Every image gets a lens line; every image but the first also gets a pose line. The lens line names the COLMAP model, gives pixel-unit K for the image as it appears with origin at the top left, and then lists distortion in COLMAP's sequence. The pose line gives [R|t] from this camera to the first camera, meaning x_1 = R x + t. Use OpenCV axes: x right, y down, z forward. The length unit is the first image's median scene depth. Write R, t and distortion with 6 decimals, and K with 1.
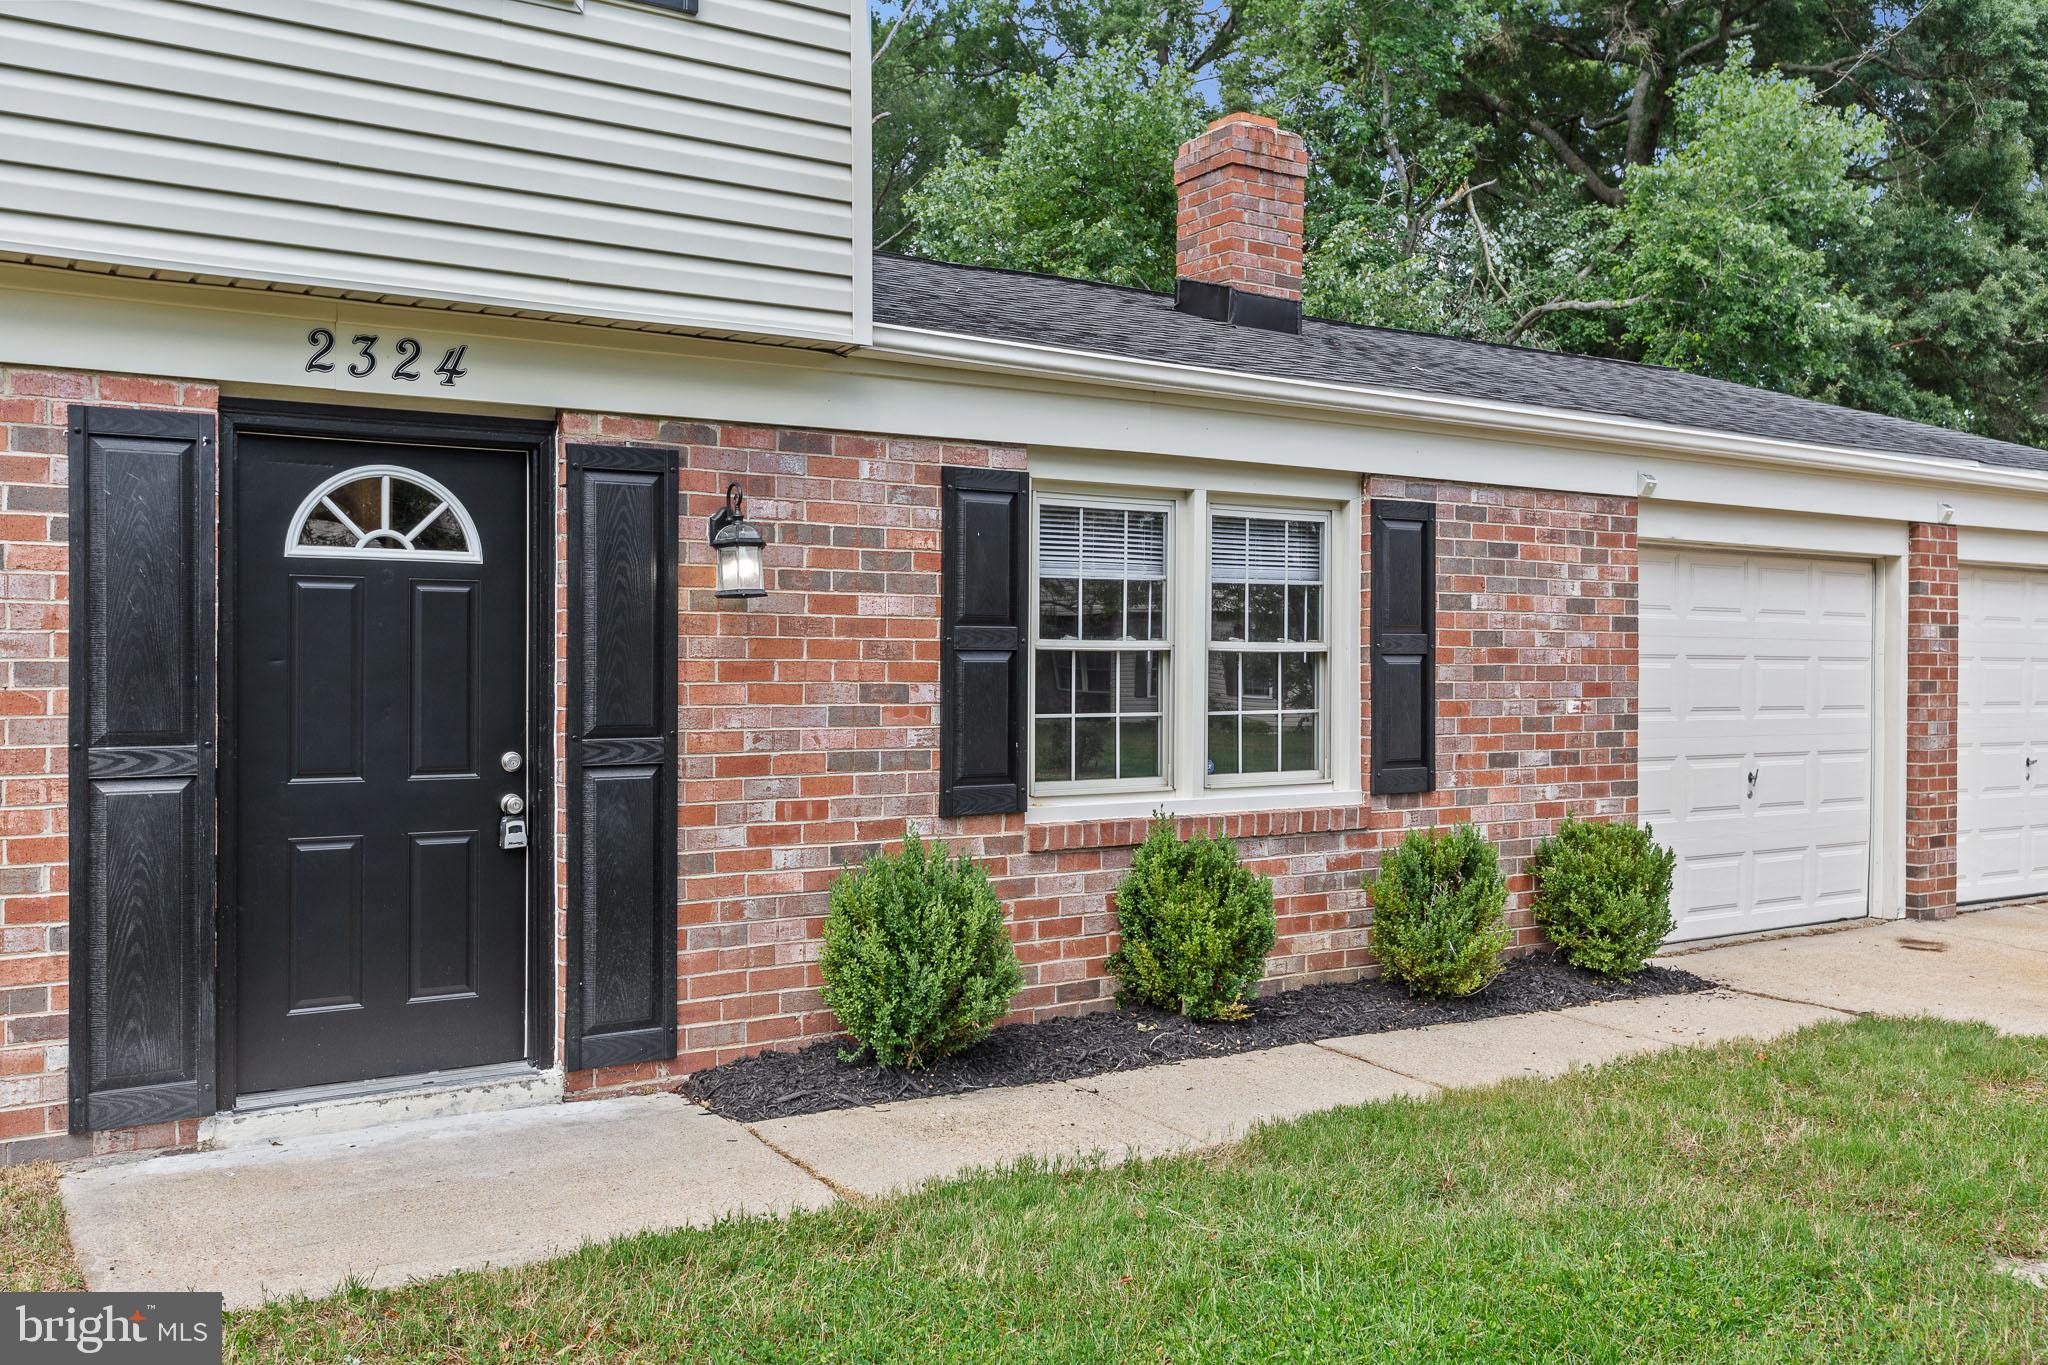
lens RADIAL K [[1728.3, 0, 1023.7], [0, 1728.3, 674.5], [0, 0, 1]] dist [0.003558, -0.005979]
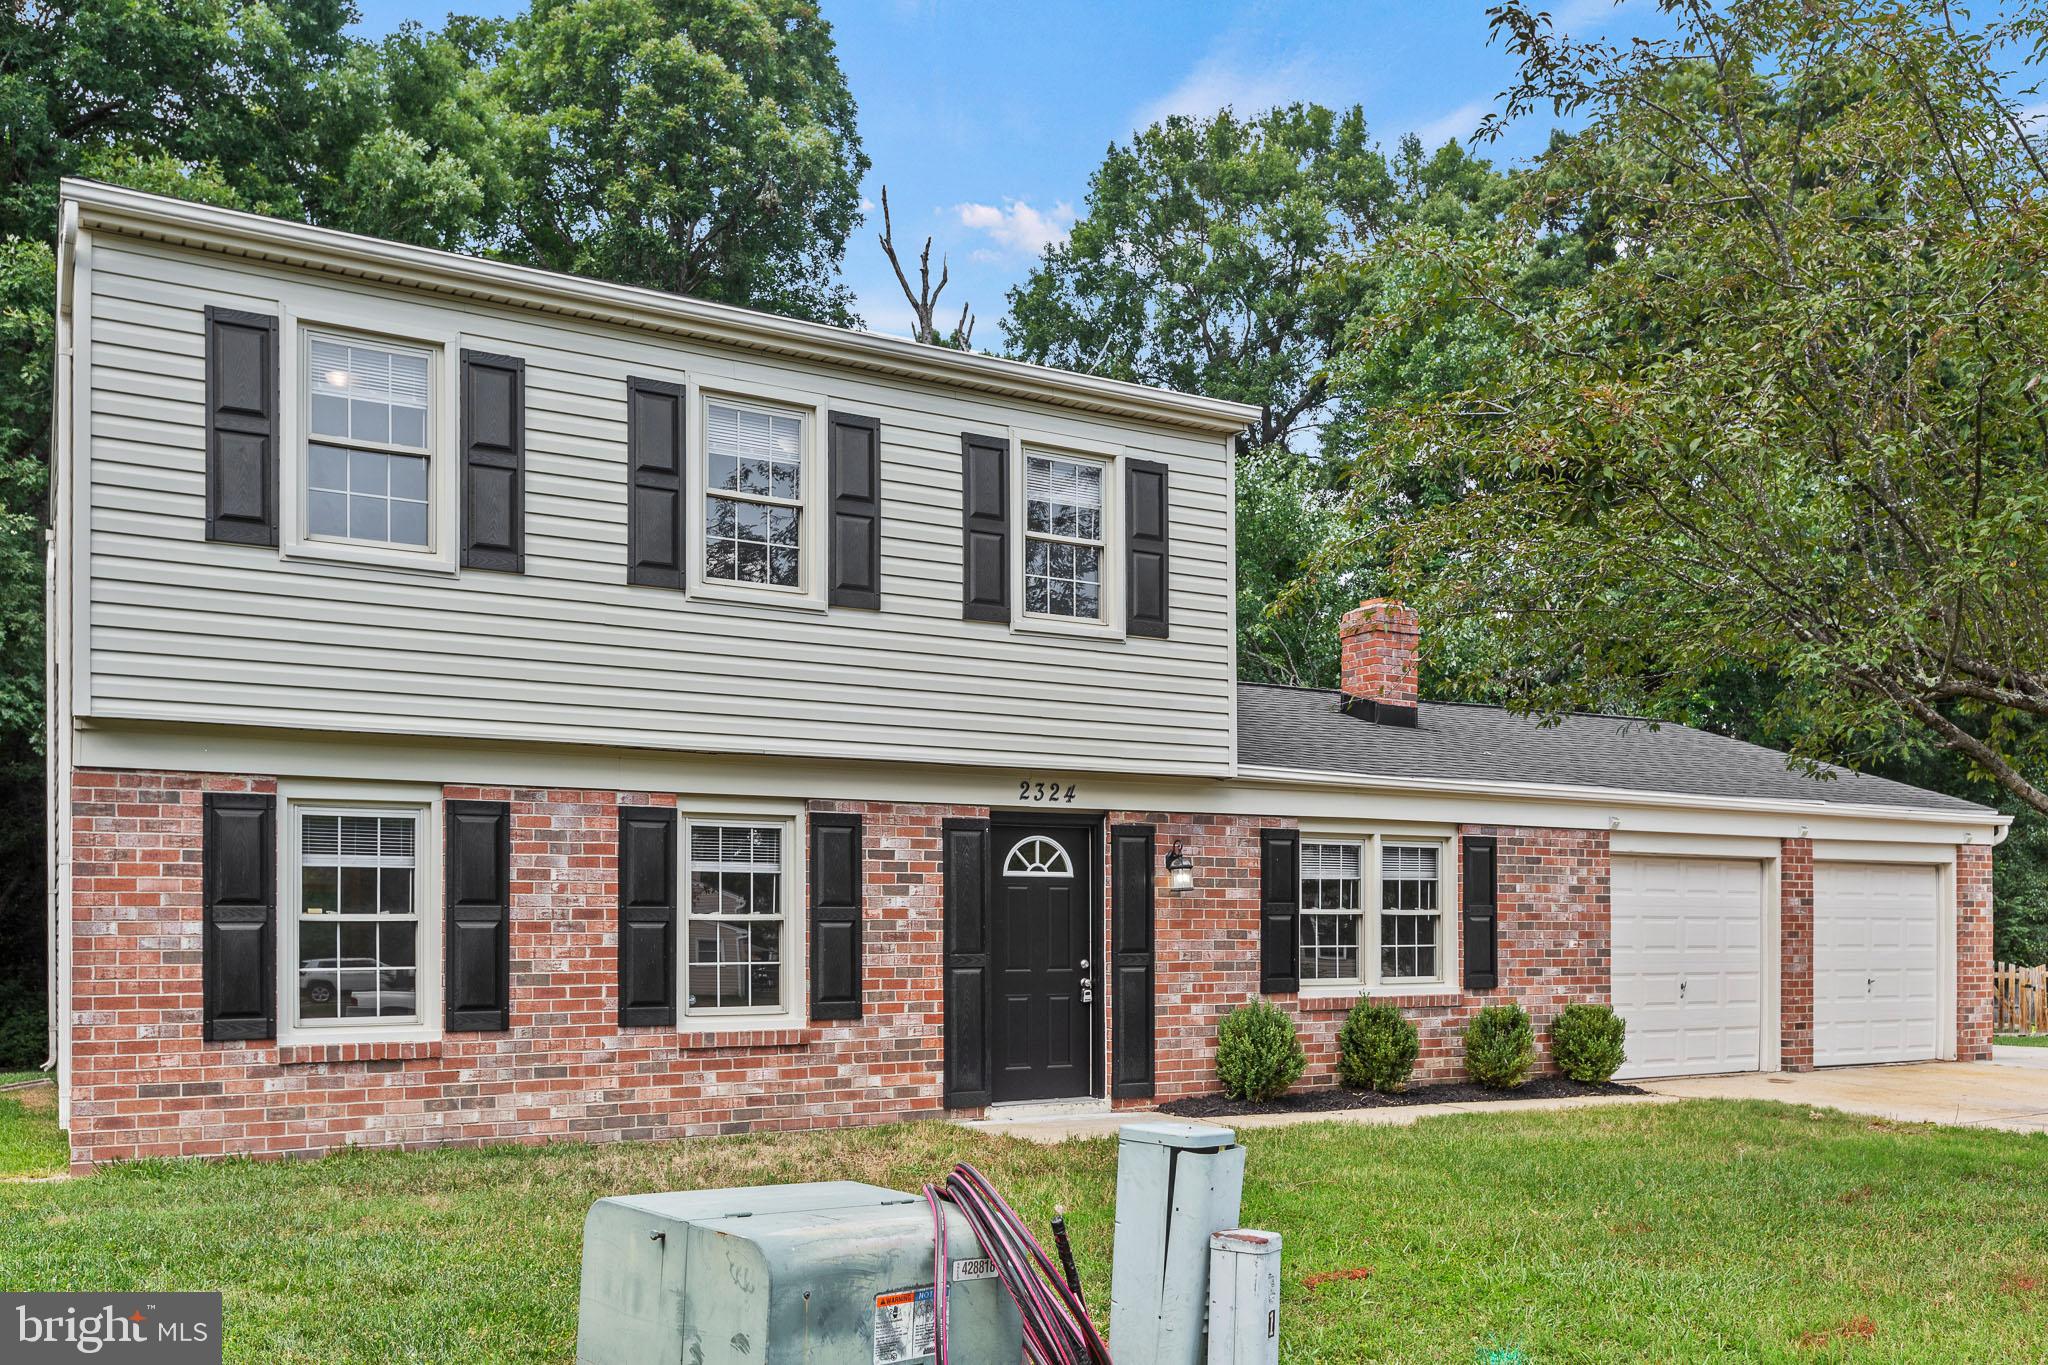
lens RADIAL K [[1670.6, 0, 1035.7], [0, 1670.6, 913.3], [0, 0, 1]] dist [0.003463, 0.003227]
pose [[0.999107, -0.003499, -0.042108, -0.222239], [0.002842, 0.999873, -0.015659, 0.014832], [0.042157, 0.015526, 0.998990, -0.994428]]
